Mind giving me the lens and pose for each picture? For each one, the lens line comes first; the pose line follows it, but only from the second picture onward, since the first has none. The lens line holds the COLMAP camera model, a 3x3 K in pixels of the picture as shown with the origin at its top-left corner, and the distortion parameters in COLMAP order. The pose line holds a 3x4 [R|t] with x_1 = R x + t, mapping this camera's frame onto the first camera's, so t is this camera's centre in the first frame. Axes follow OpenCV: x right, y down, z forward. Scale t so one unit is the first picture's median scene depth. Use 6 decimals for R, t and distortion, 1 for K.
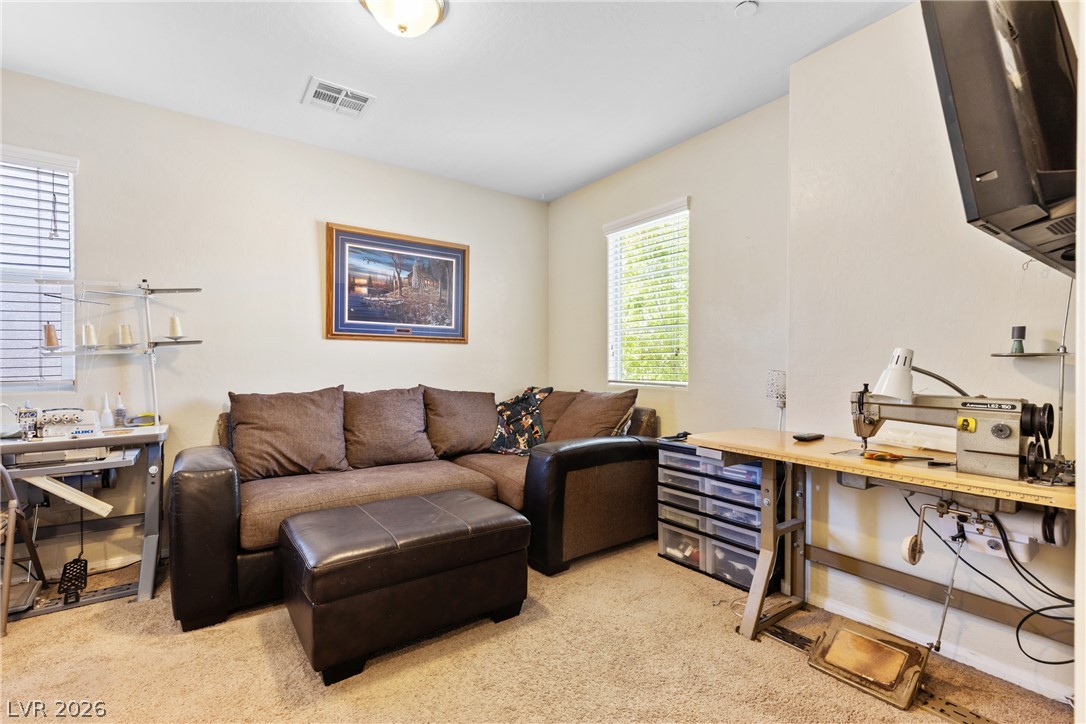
lens RADIAL K [[488.8, 0, 546.6], [0, 488.8, 361.4], [0, 0, 1]] dist [0.003563, -0.000412]
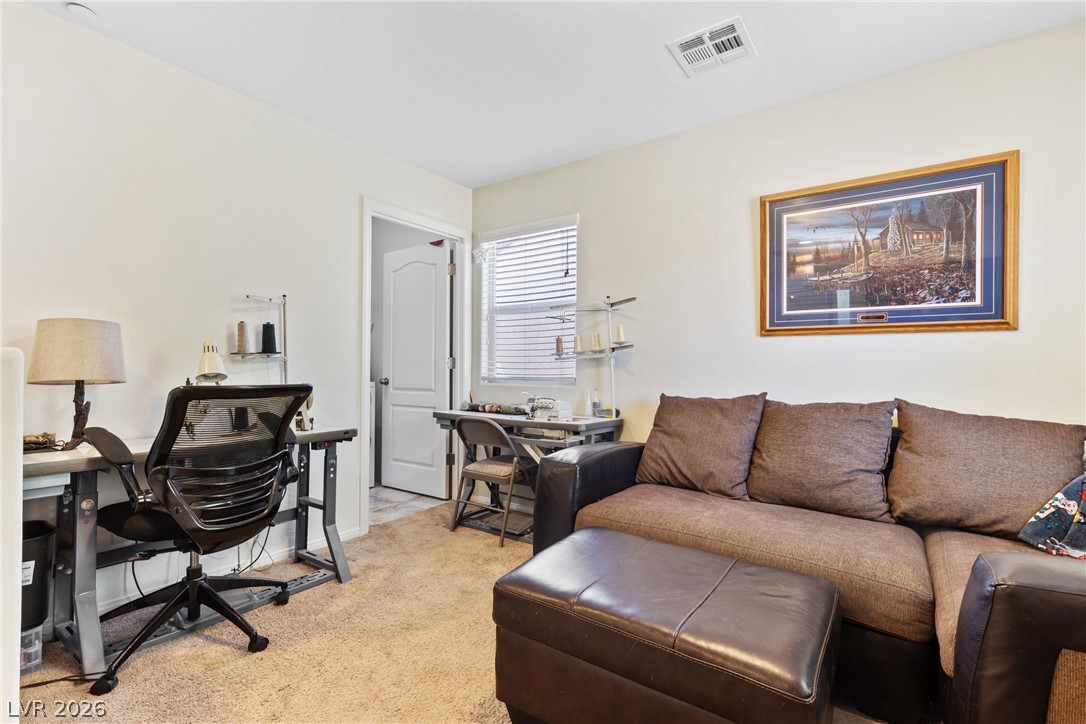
lens RADIAL K [[488.8, 0, 546.6], [0, 488.8, 361.4], [0, 0, 1]] dist [0.003563, -0.000412]
pose [[0.319235, -0.007402, -0.947647, 0.225484], [0.003415, 0.999972, -0.006660, 0.000847], [0.947670, -0.001110, 0.319251, 0.395204]]
